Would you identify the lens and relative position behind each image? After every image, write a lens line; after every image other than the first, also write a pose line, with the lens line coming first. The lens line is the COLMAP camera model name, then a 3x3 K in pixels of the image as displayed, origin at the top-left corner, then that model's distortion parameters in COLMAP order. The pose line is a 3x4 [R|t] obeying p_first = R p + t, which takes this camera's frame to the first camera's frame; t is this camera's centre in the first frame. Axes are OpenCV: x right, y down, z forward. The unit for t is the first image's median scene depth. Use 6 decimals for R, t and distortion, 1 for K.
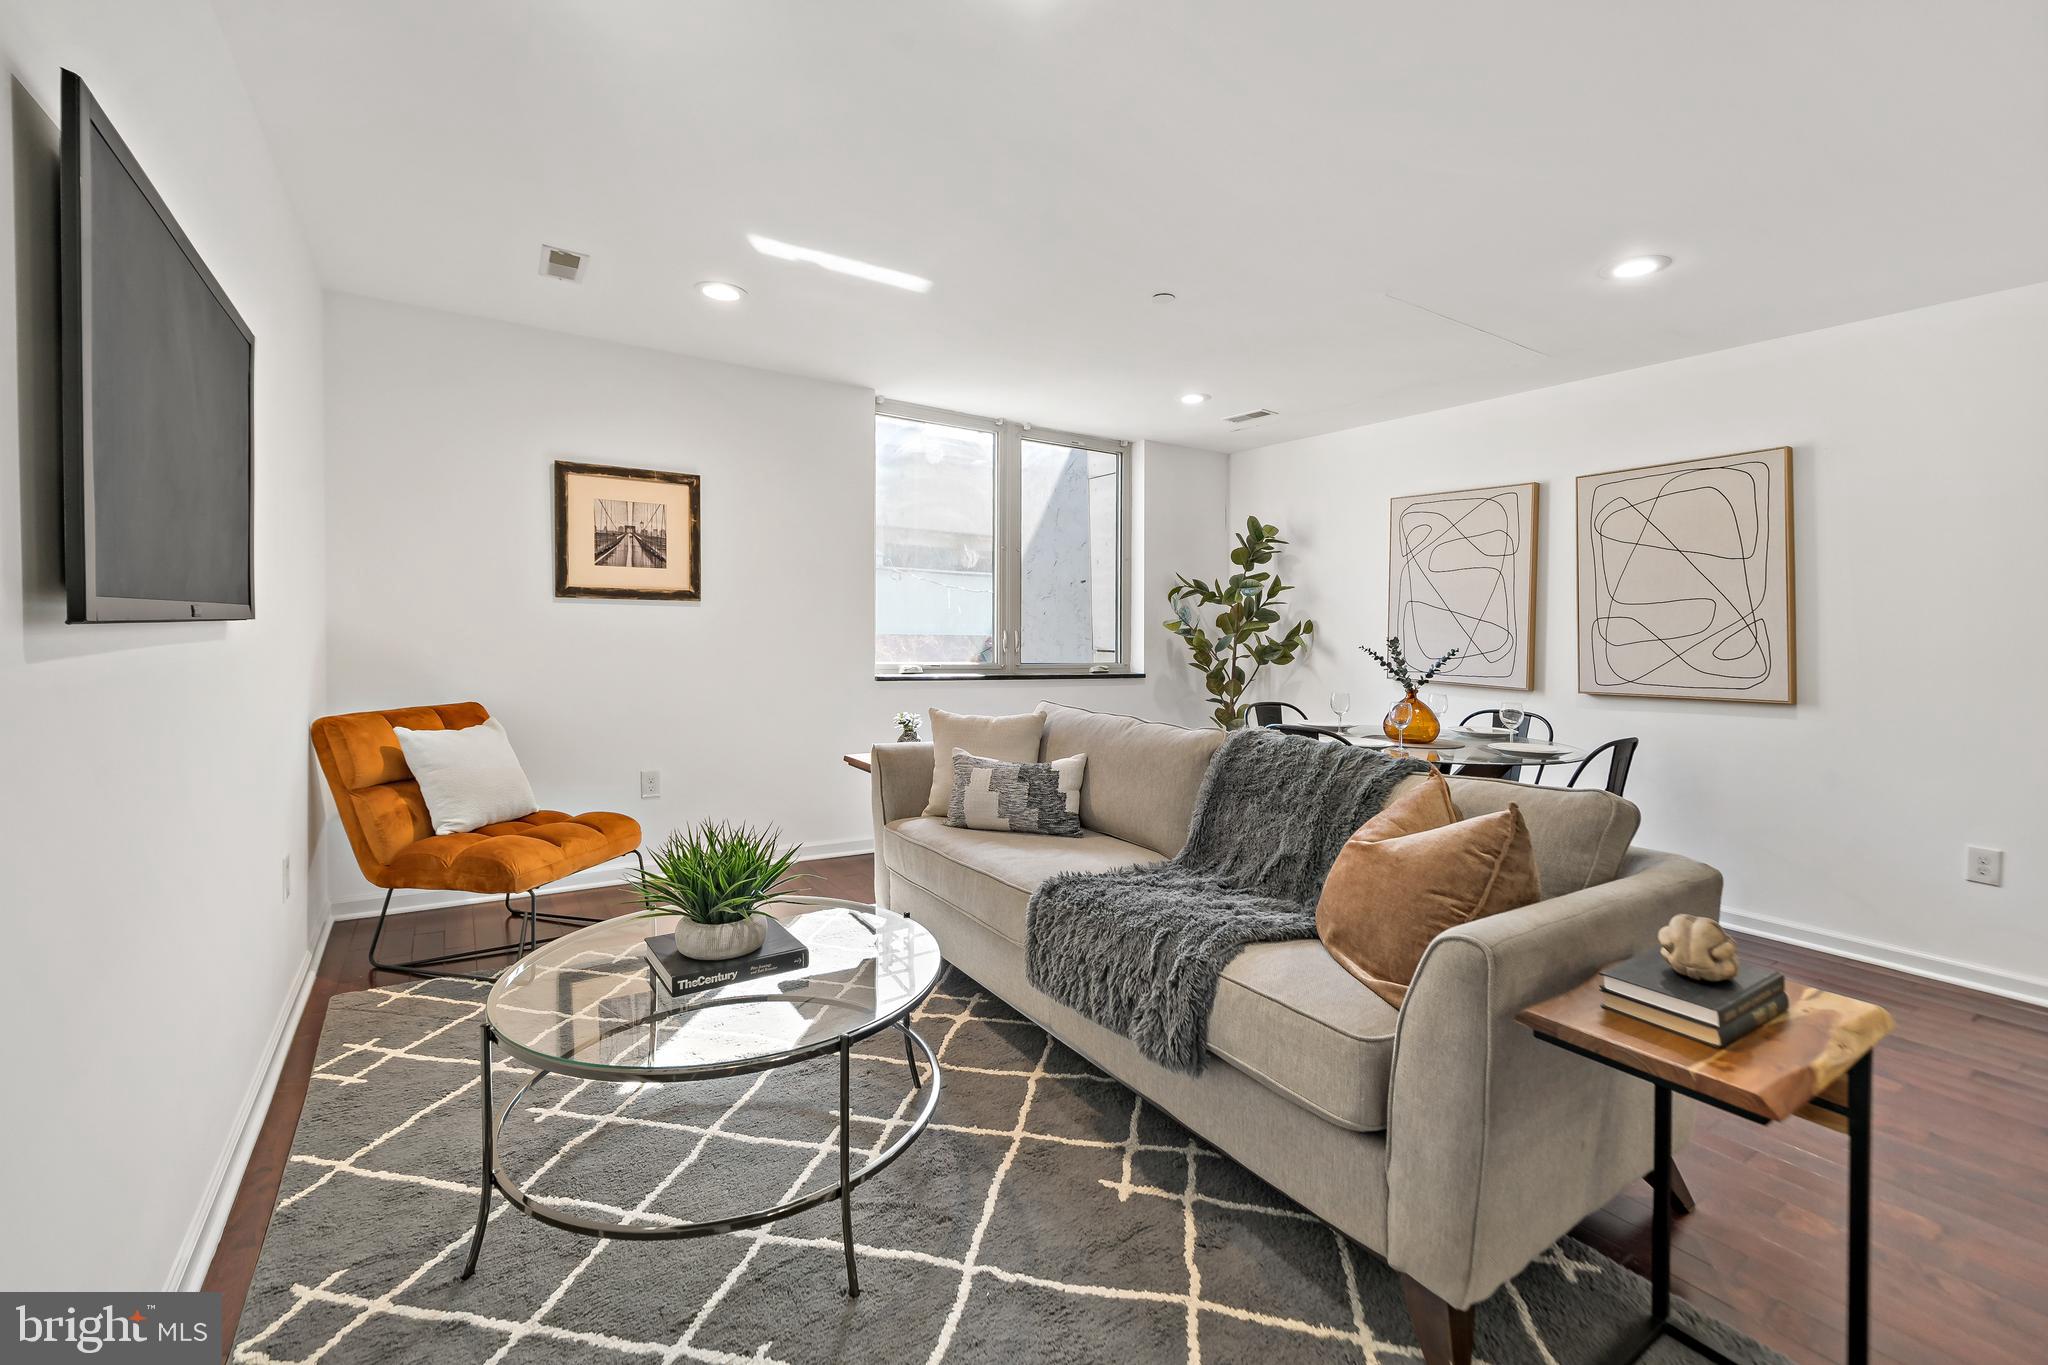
lens RADIAL K [[890.6, 0, 1021.3], [0, 890.6, 644.1], [0, 0, 1]] dist [0.003077, 0.000216]
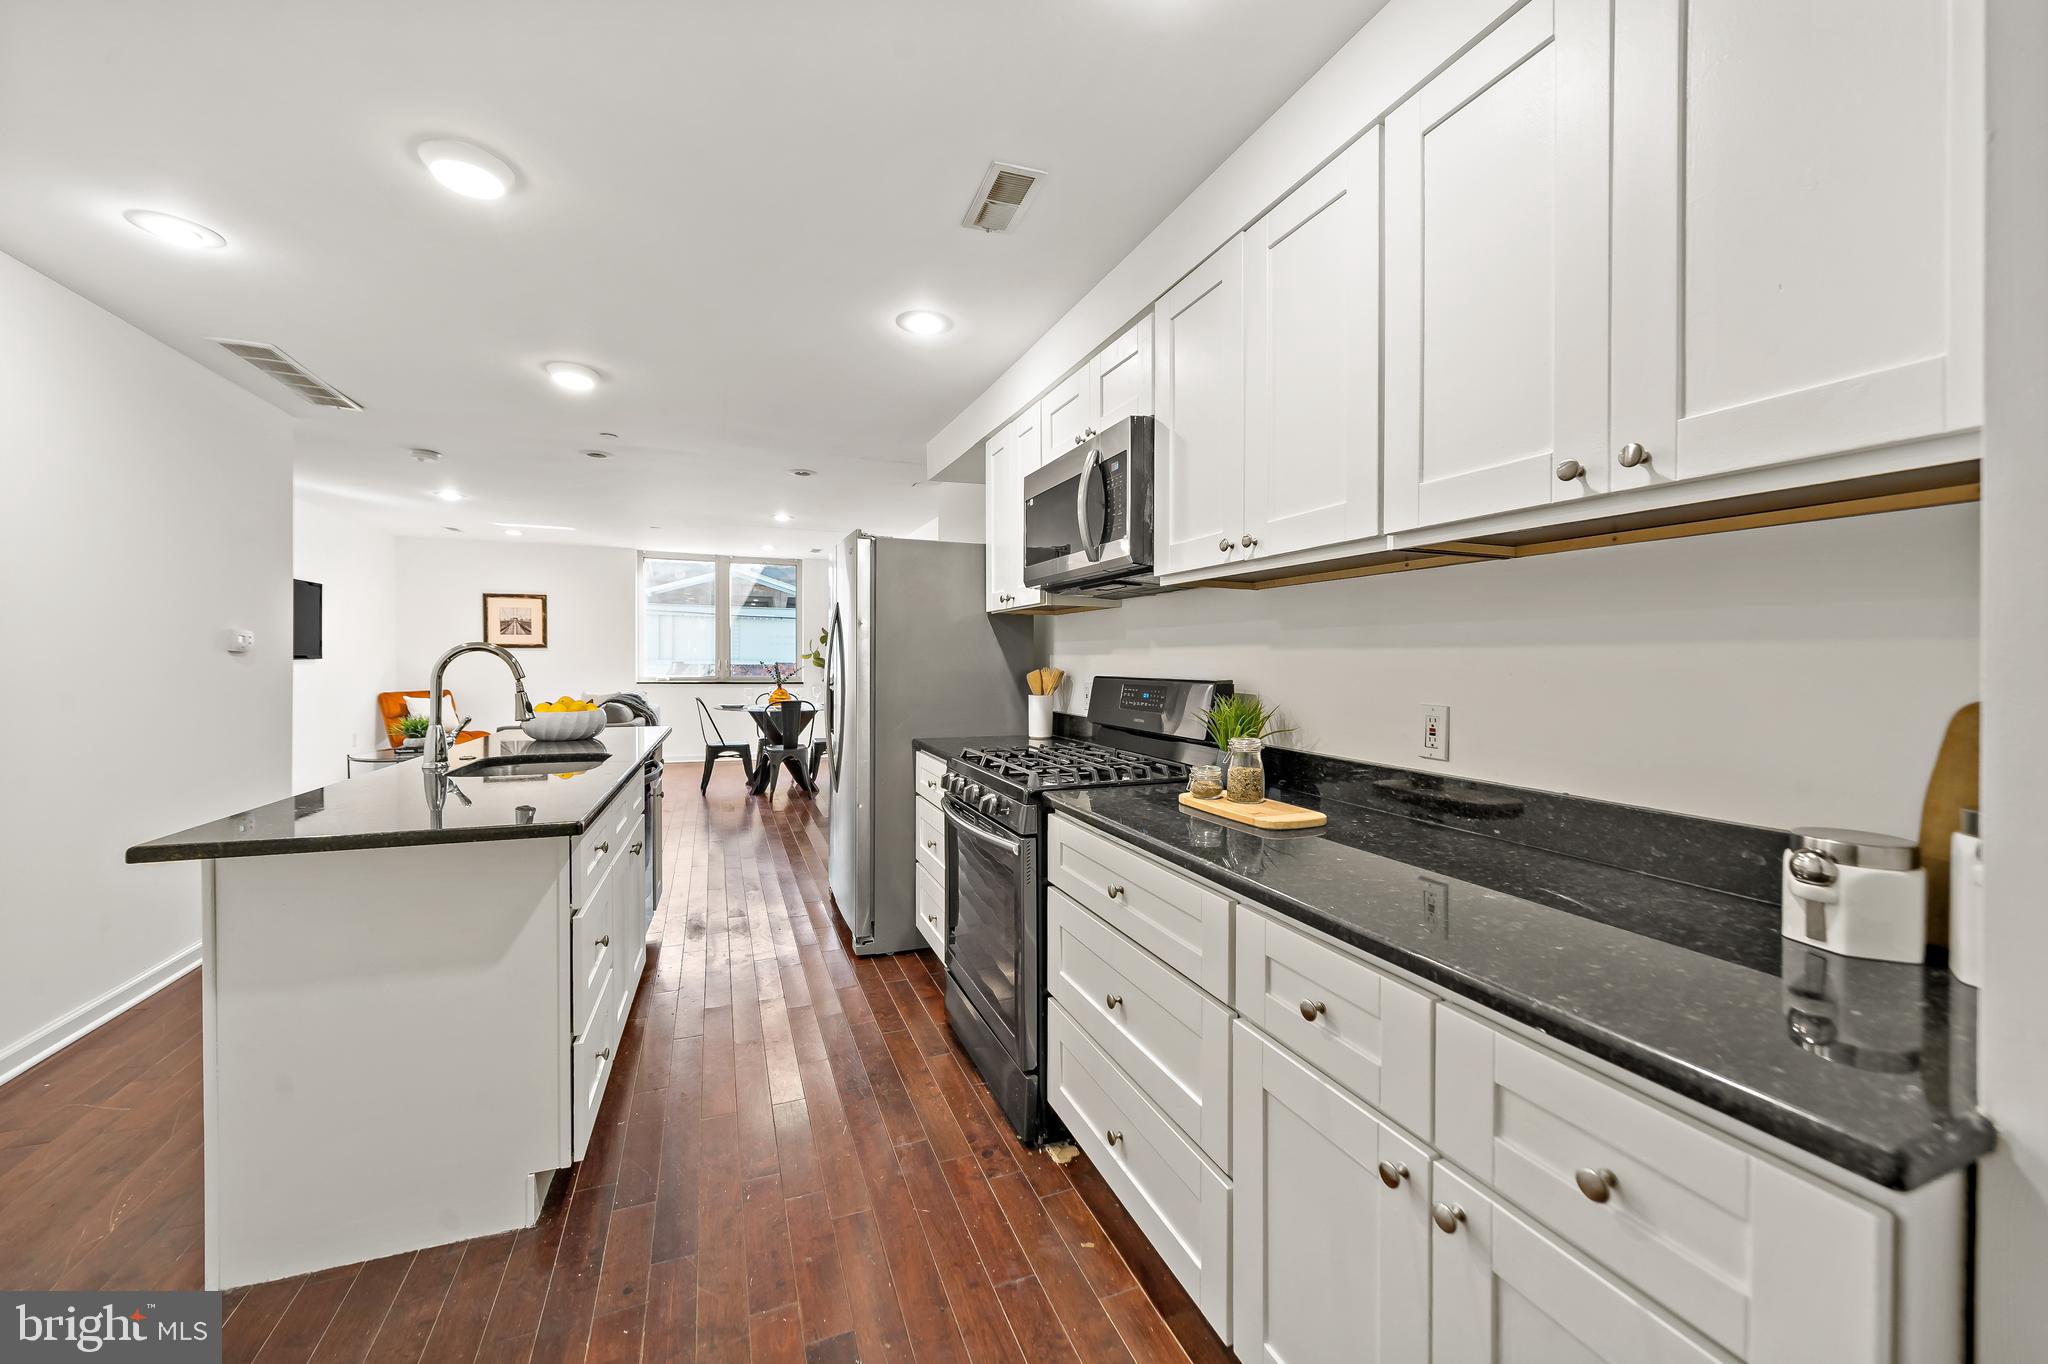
lens RADIAL K [[794.2, 0, 991.6], [0, 794.2, 672.0], [0, 0, 1]] dist [-0.000716, -0.000122]
pose [[0.972686, -0.006347, -0.232037, 1.276423], [0.006263, 0.999980, -0.001101, 0.023160], [0.232039, -0.000382, 0.972706, -0.765163]]
